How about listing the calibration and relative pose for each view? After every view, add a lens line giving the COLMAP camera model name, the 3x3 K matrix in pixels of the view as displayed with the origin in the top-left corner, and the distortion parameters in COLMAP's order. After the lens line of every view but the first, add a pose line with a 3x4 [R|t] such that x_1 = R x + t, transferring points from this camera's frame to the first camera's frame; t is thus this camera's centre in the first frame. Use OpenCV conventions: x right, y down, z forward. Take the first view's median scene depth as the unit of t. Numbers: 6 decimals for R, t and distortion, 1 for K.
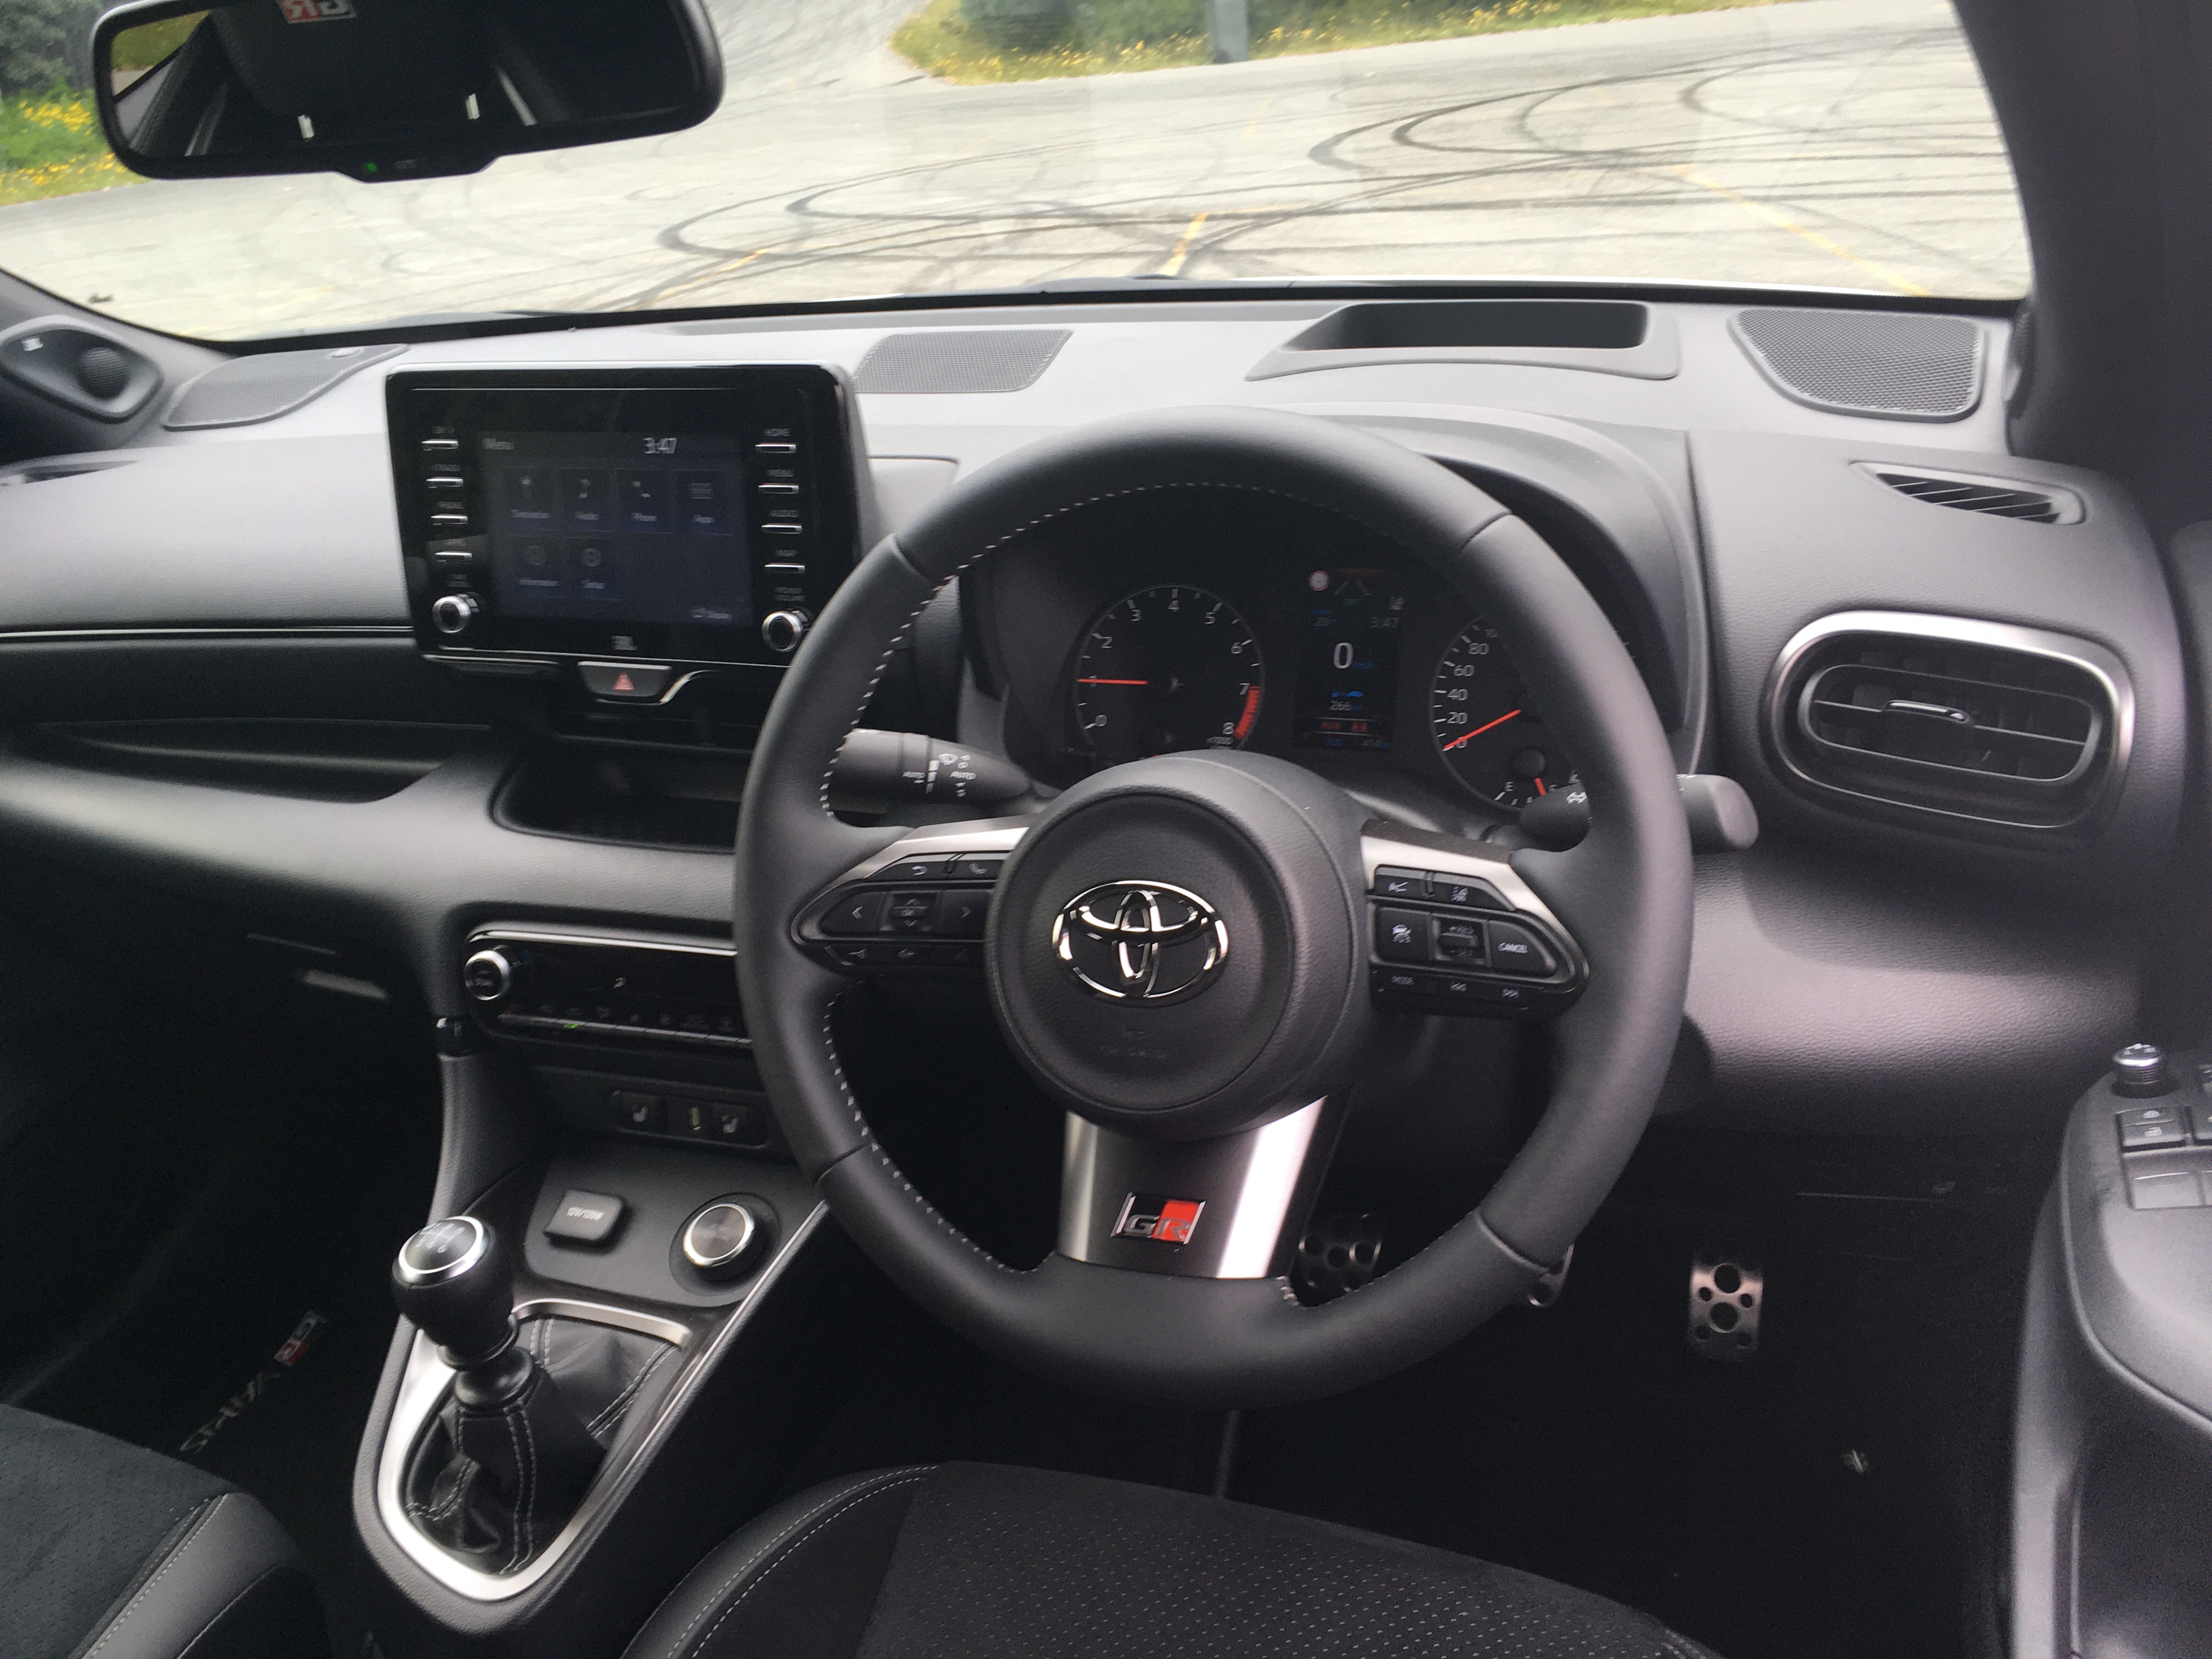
lens RADIAL K [[1884.5, 0, 1108.3], [0, 1884.5, 854.1], [0, 0, 1]] dist [0.044637, -0.102301]
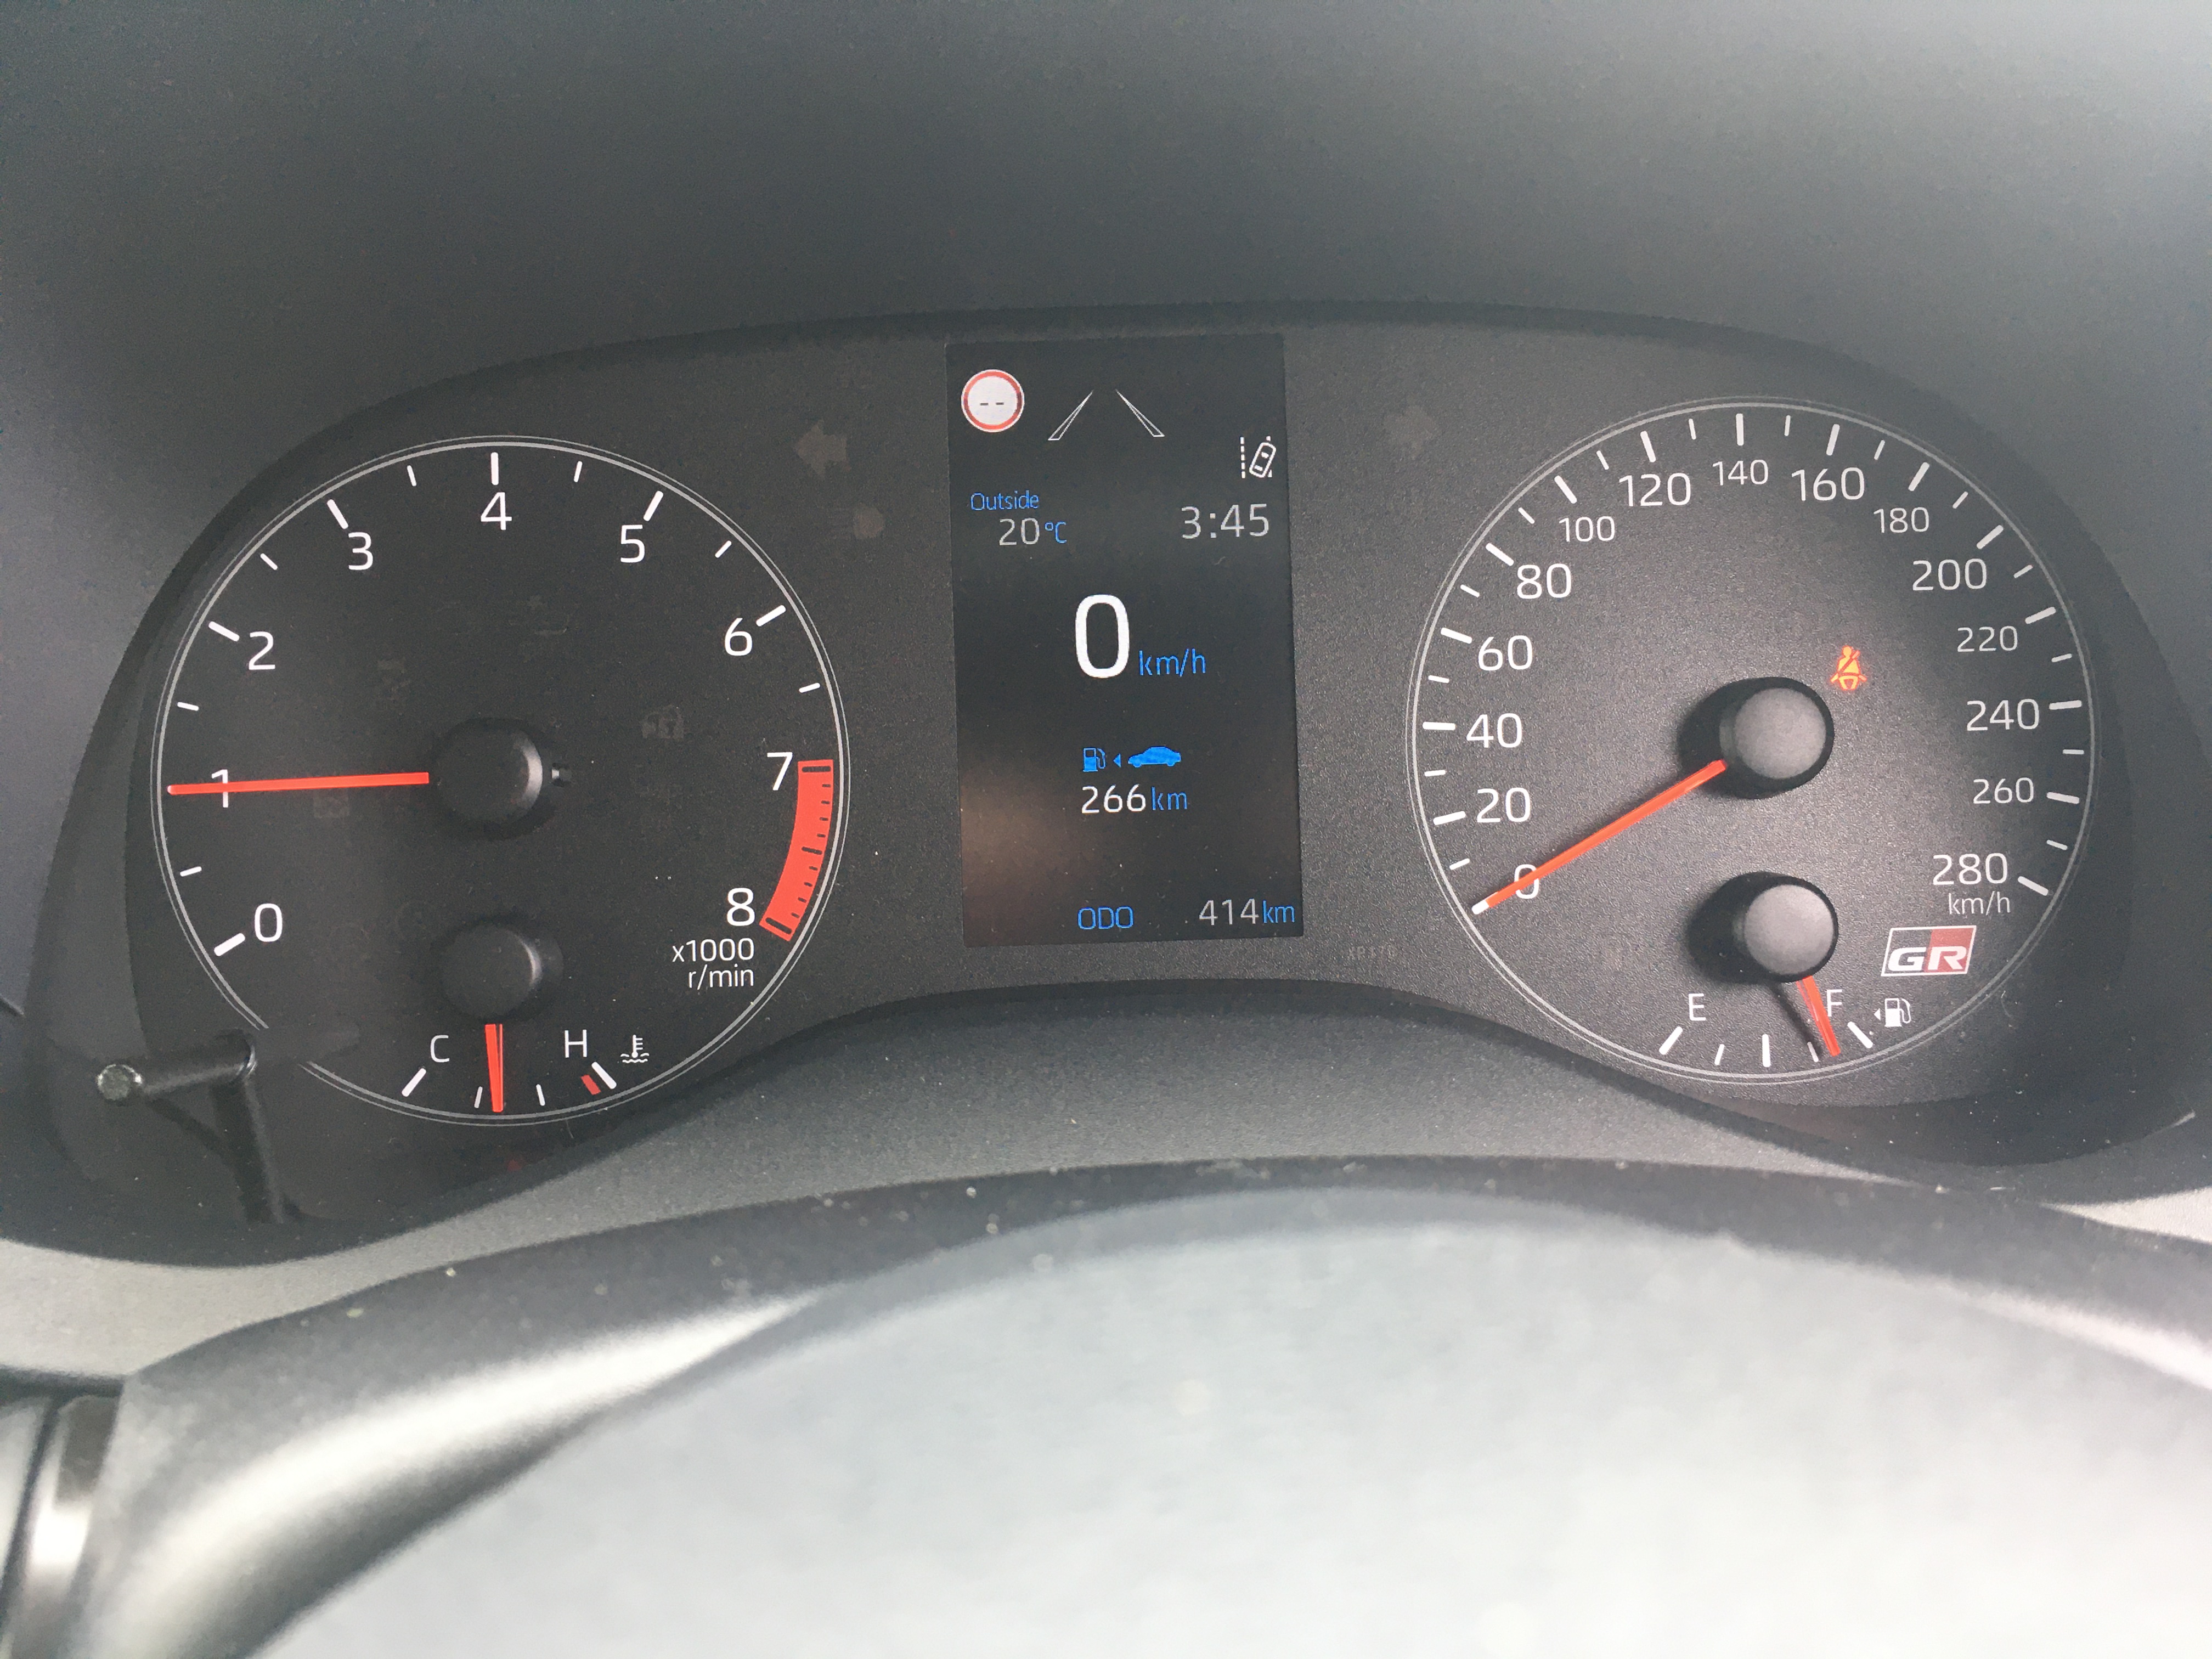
lens RADIAL K [[1901.0, 0, 1111.5], [0, 1901.0, 865.0], [0, 0, 1]] dist [0.052159, -0.110001]
pose [[0.919589, -0.098053, 0.380448, 0.004745], [0.115704, 0.993000, -0.023746, -0.064380], [-0.375457, 0.065856, 0.924497, 0.757001]]
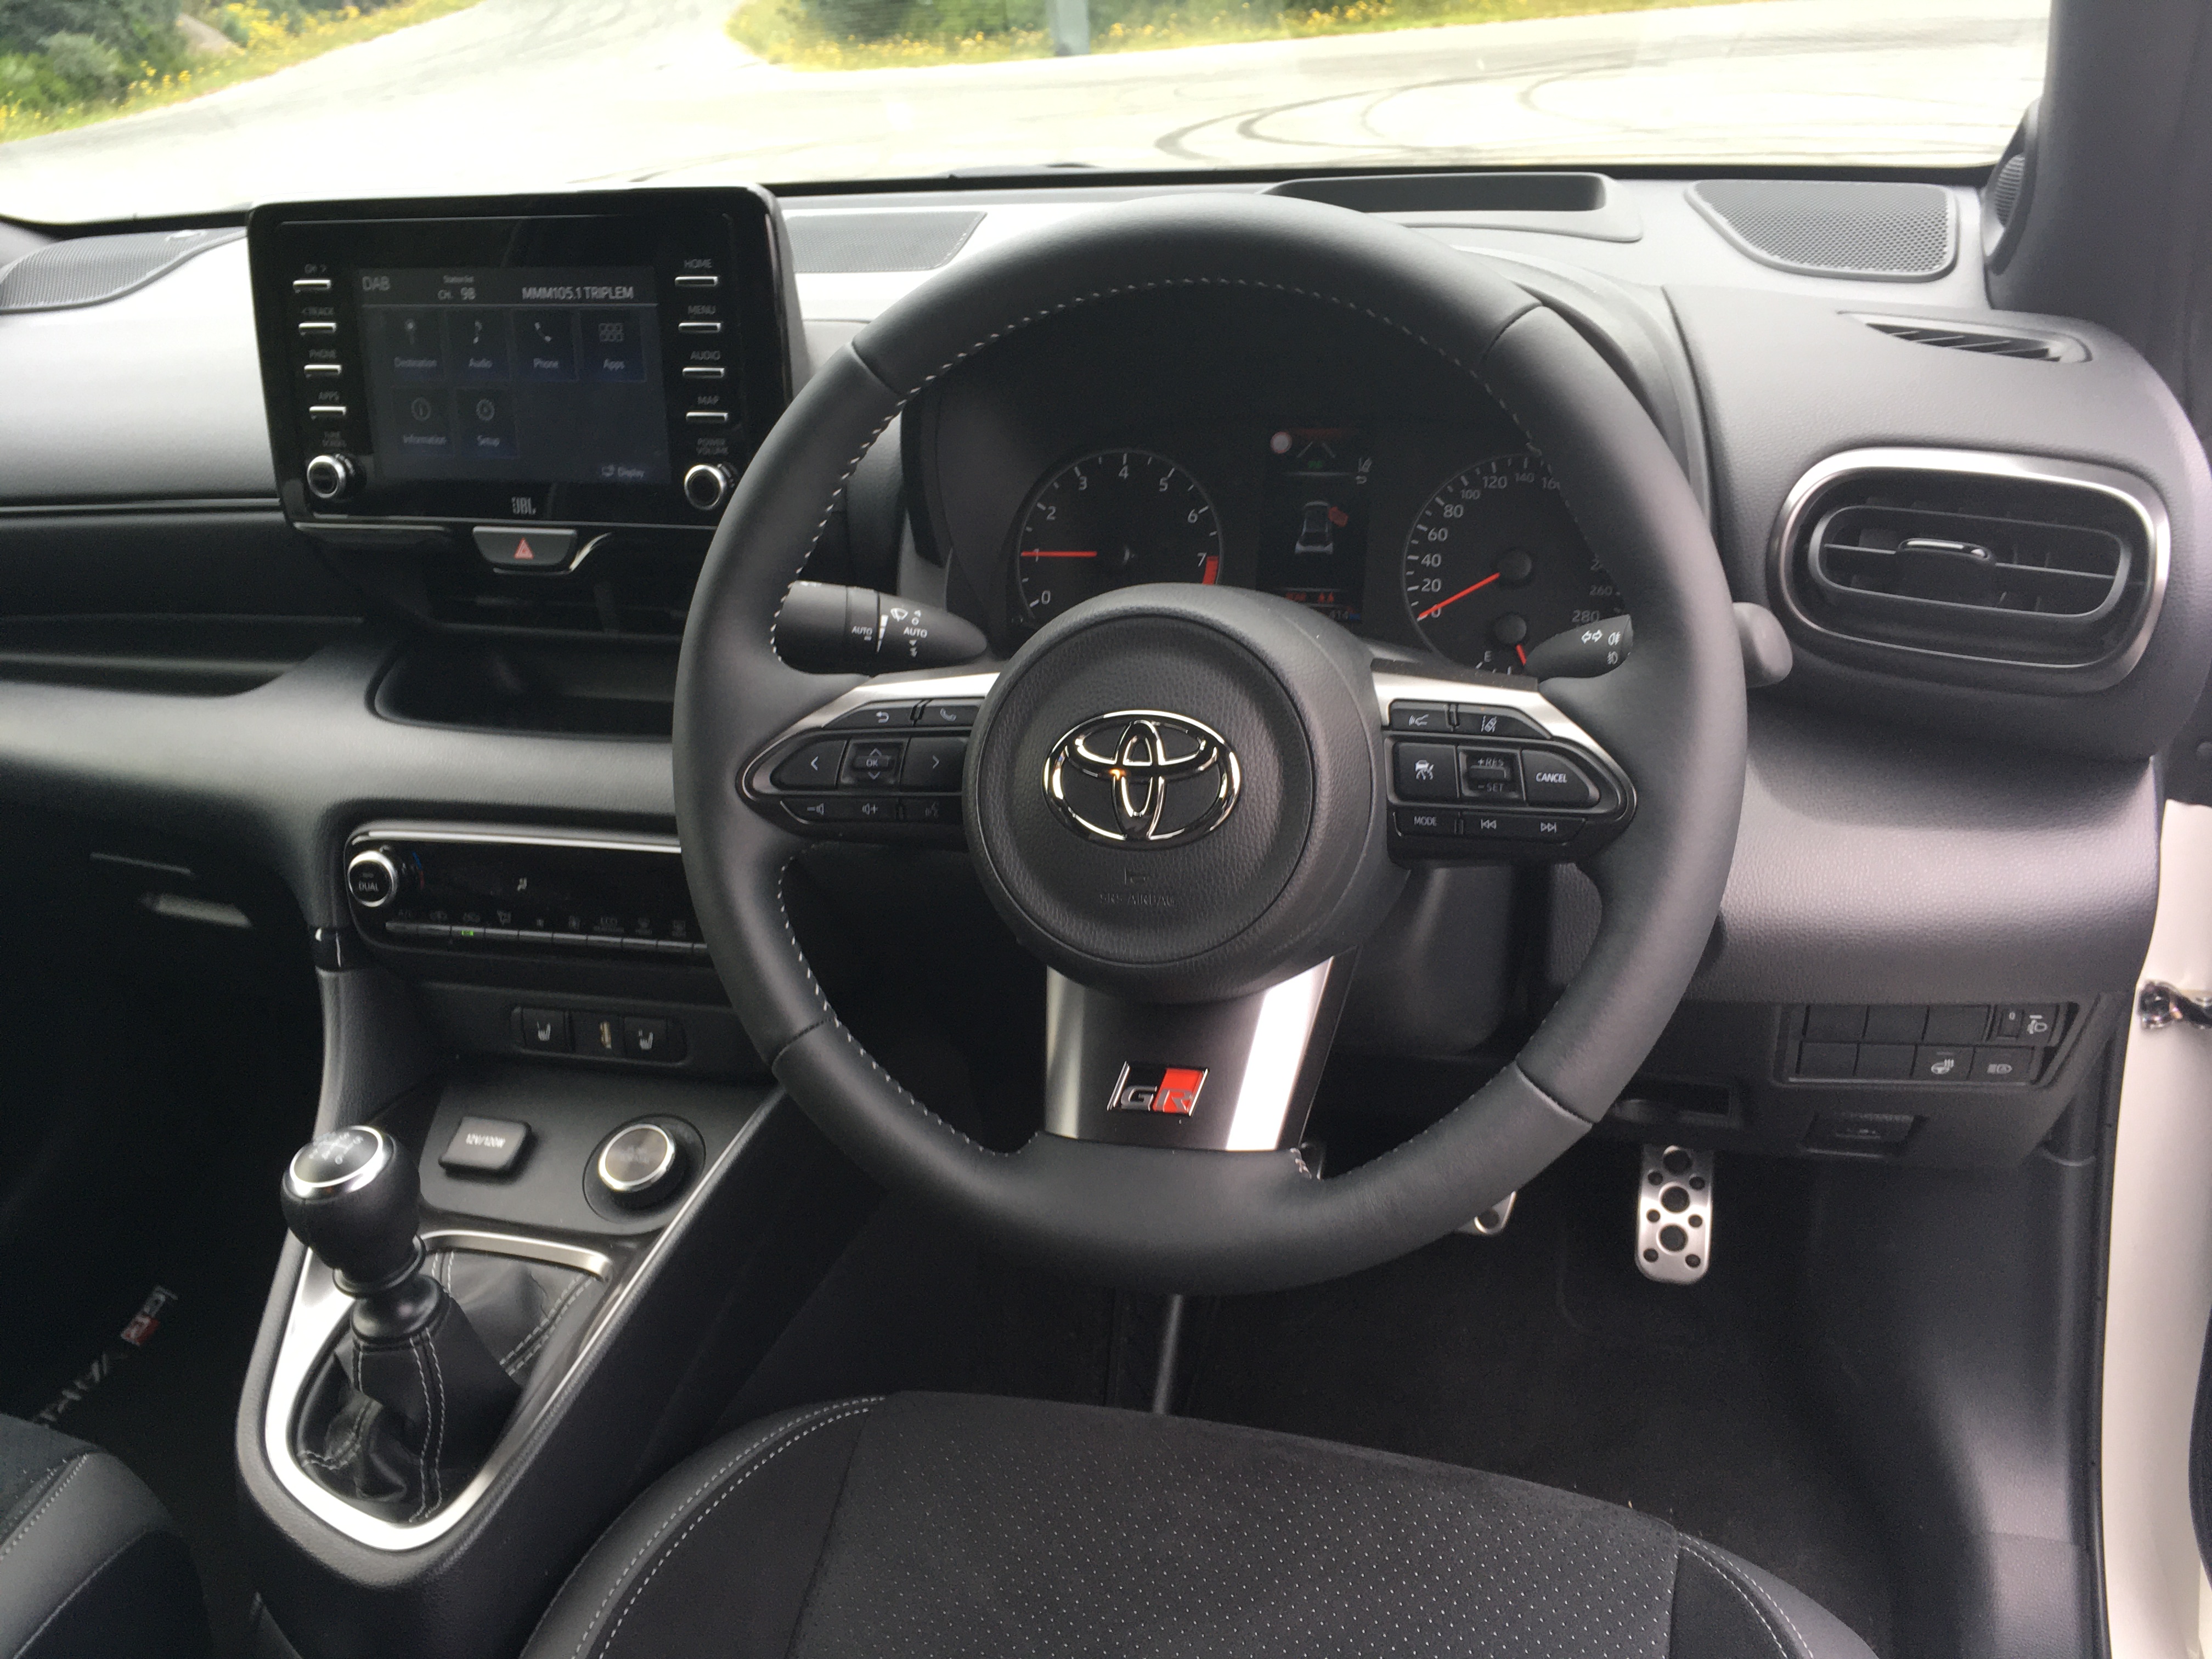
lens RADIAL K [[1901.0, 0, 1111.5], [0, 1901.0, 865.0], [0, 0, 1]] dist [0.052159, -0.110001]
pose [[0.996940, -0.012283, 0.077198, -0.050548], [0.011649, 0.999895, 0.008650, 0.058927], [-0.077296, -0.007724, 0.996978, 0.066983]]
